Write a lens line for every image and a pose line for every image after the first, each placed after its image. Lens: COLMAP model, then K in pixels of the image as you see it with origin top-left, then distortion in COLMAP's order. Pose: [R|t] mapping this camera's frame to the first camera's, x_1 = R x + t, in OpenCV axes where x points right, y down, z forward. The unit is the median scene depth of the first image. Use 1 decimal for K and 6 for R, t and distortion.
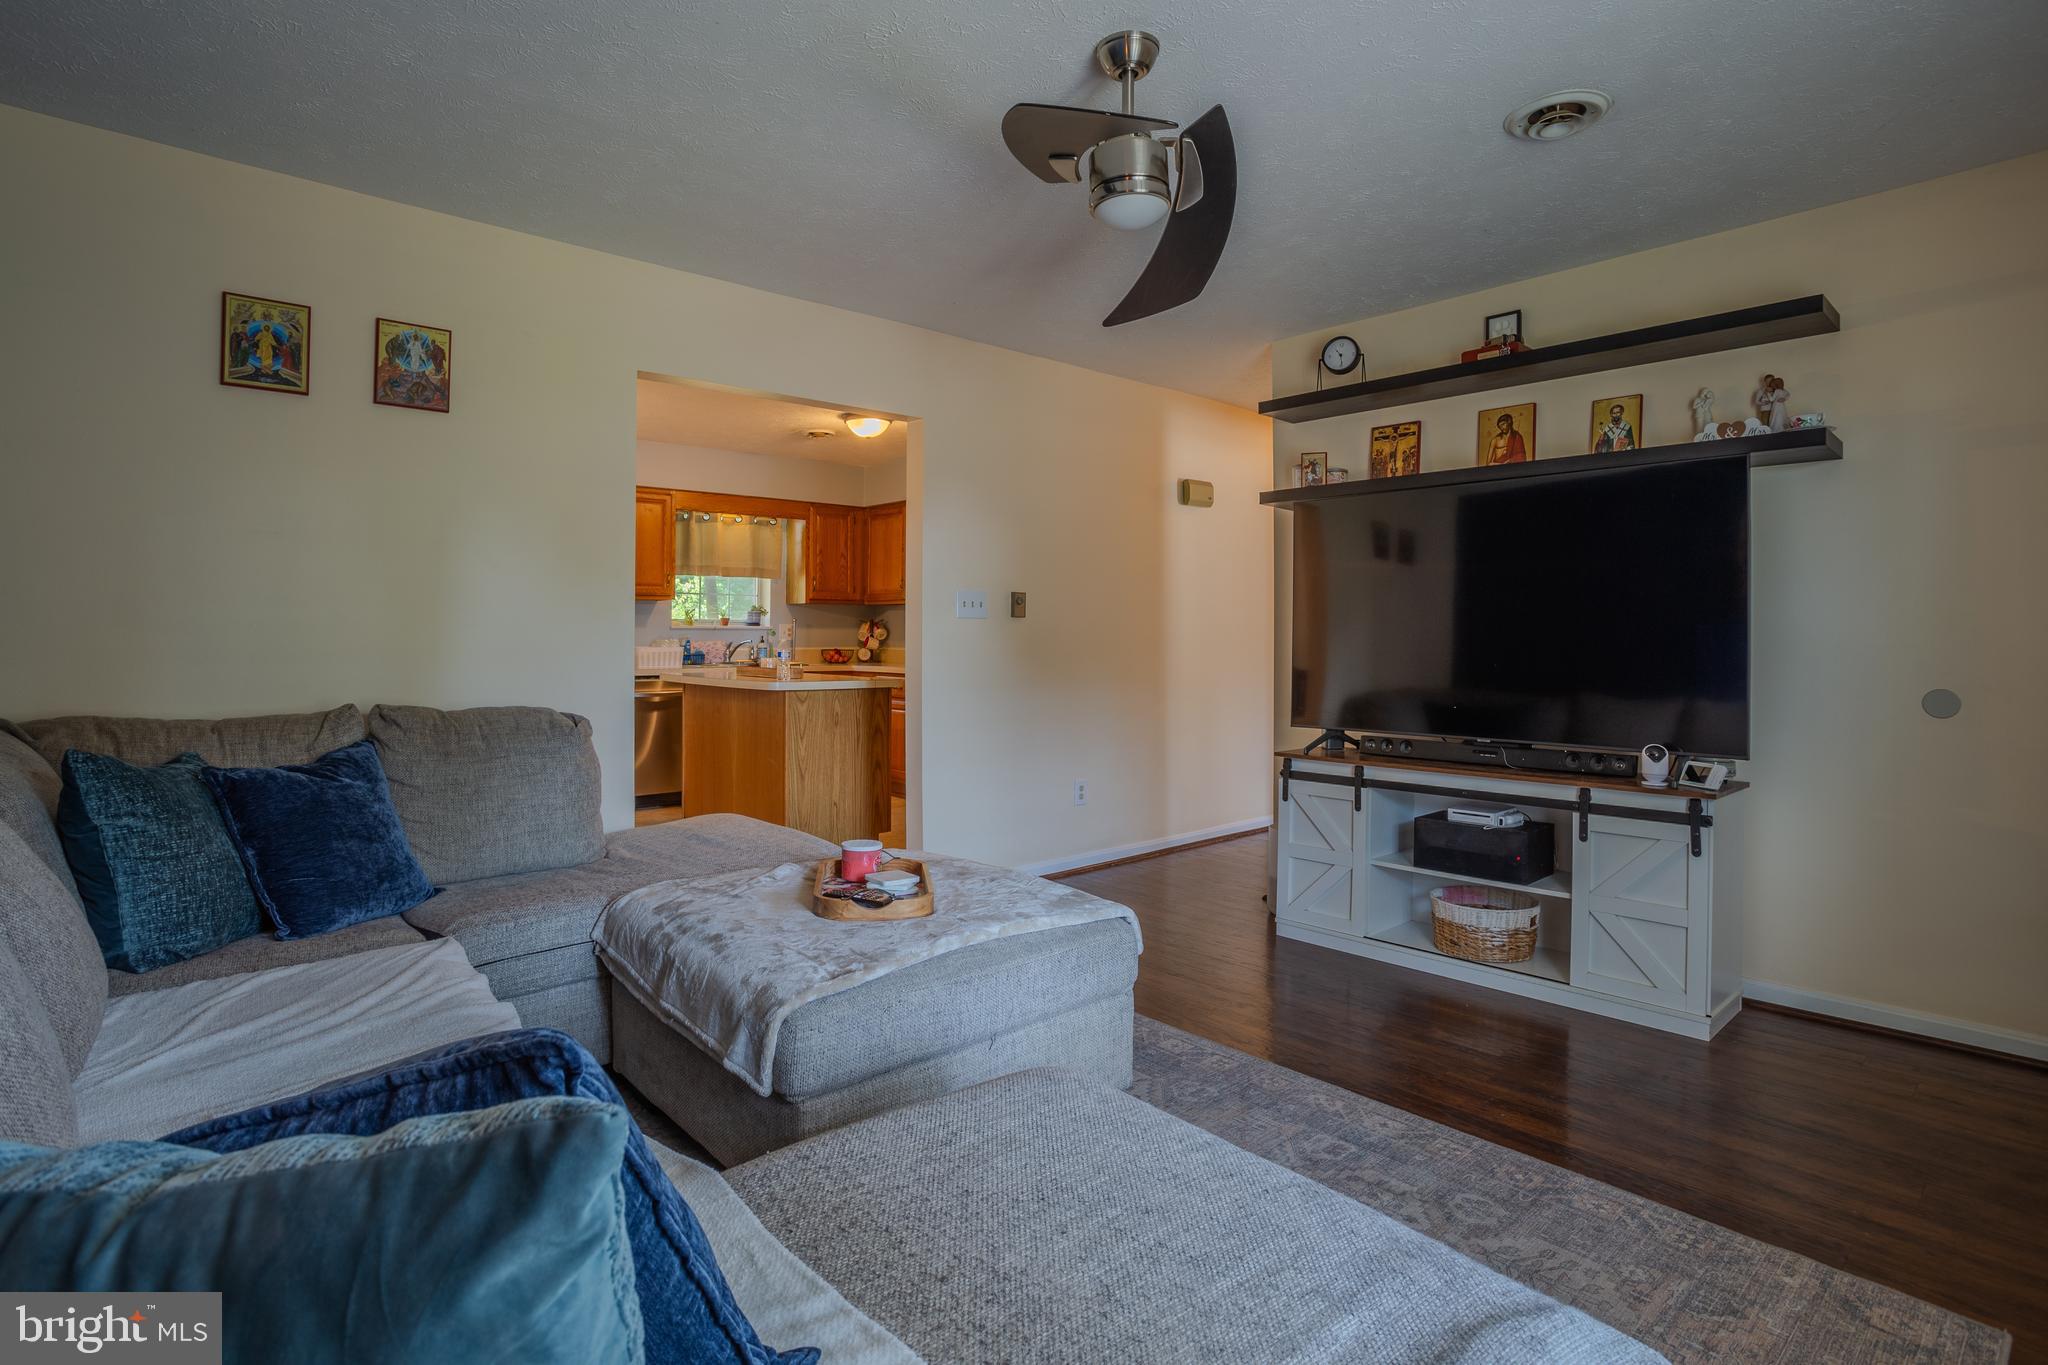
lens RADIAL K [[1010.0, 0, 1041.7], [0, 1010.0, 628.5], [0, 0, 1]] dist [-0.072032, 0.028621]
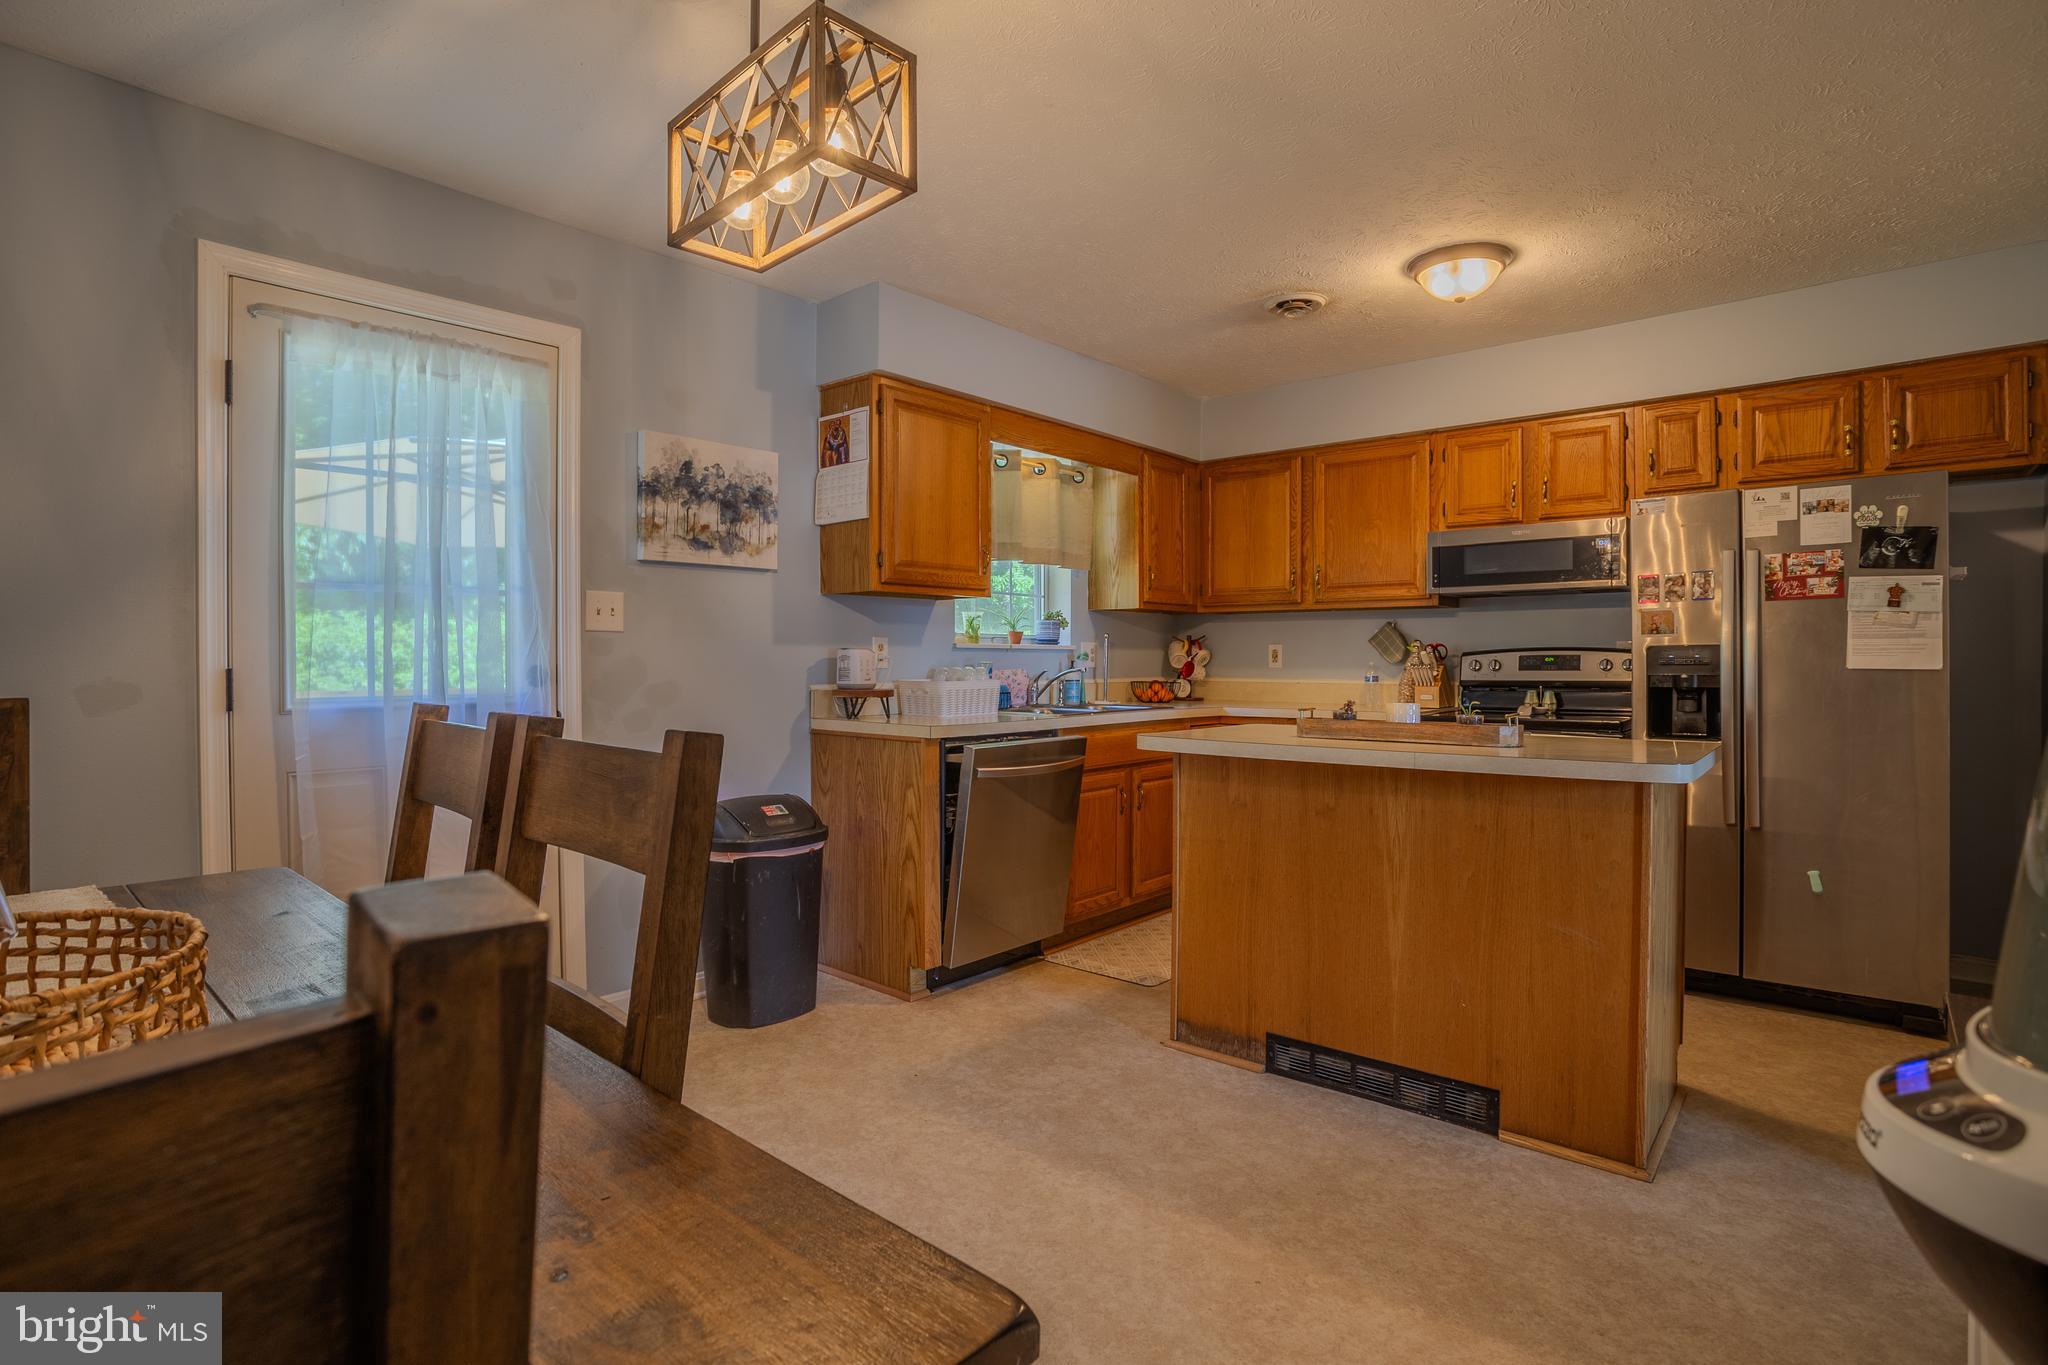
lens RADIAL K [[1010.0, 0, 1021.1], [0, 1010.0, 670.5], [0, 0, 1]] dist [-0.072032, 0.028621]
pose [[0.993692, -0.003322, 0.112098, -0.767683], [0.001639, 0.999885, 0.015097, 0.007910], [-0.112135, -0.014818, 0.993583, 0.786135]]
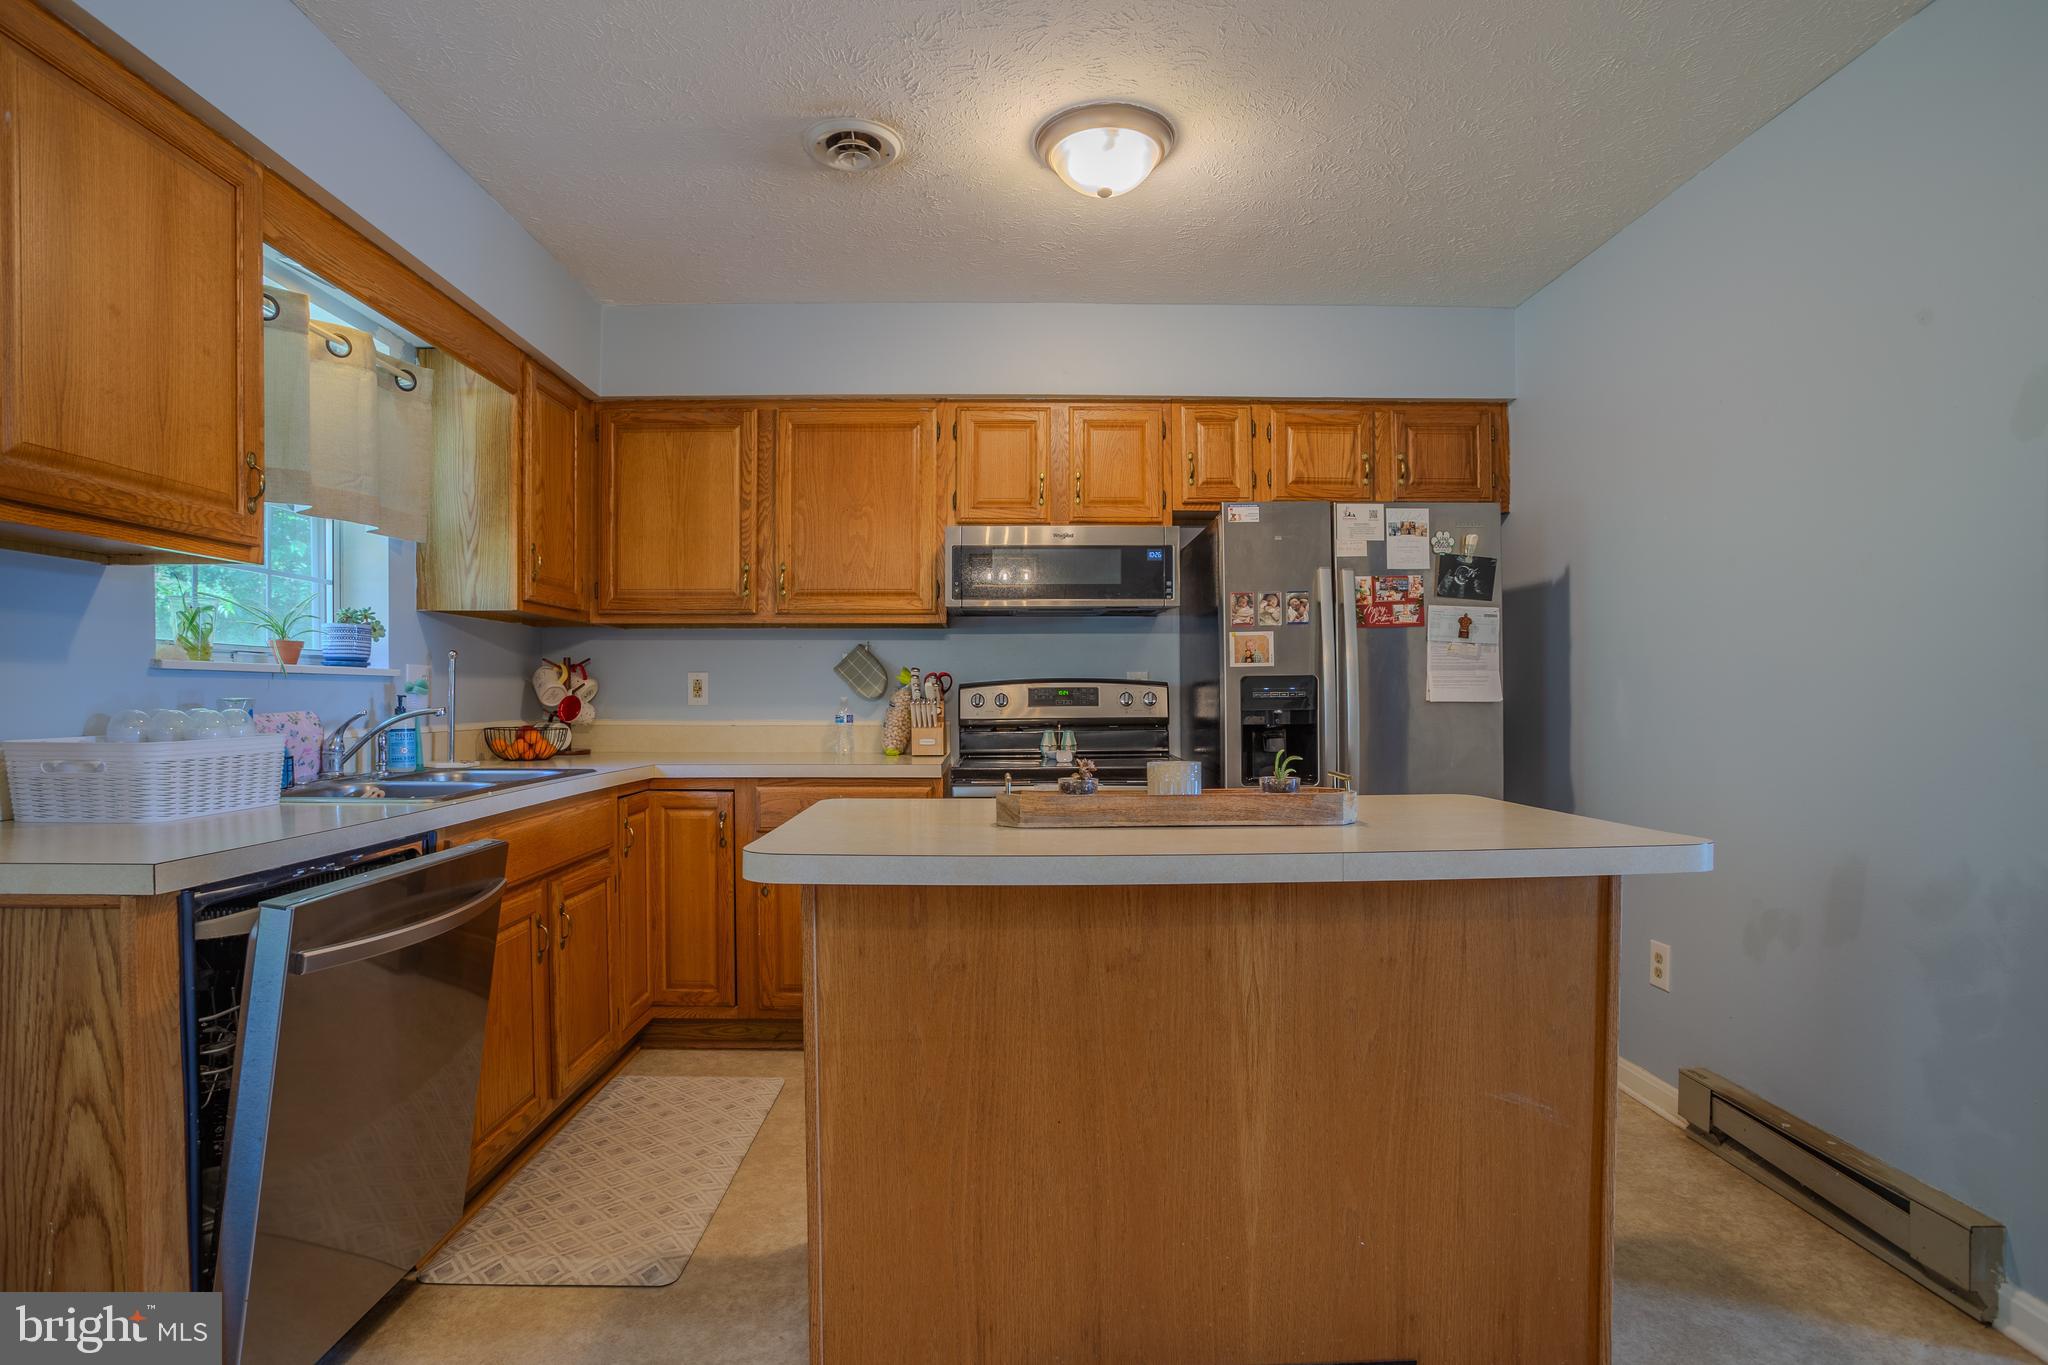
lens RADIAL K [[1010.0, 0, 1009.5], [0, 1010.0, 712.8], [0, 0, 1]] dist [-0.072032, 0.028621]
pose [[0.663524, -0.016489, 0.747973, -0.801566], [-0.000834, 0.999740, 0.022778, 0.010646], [-0.748155, -0.015738, 0.663338, 1.237531]]
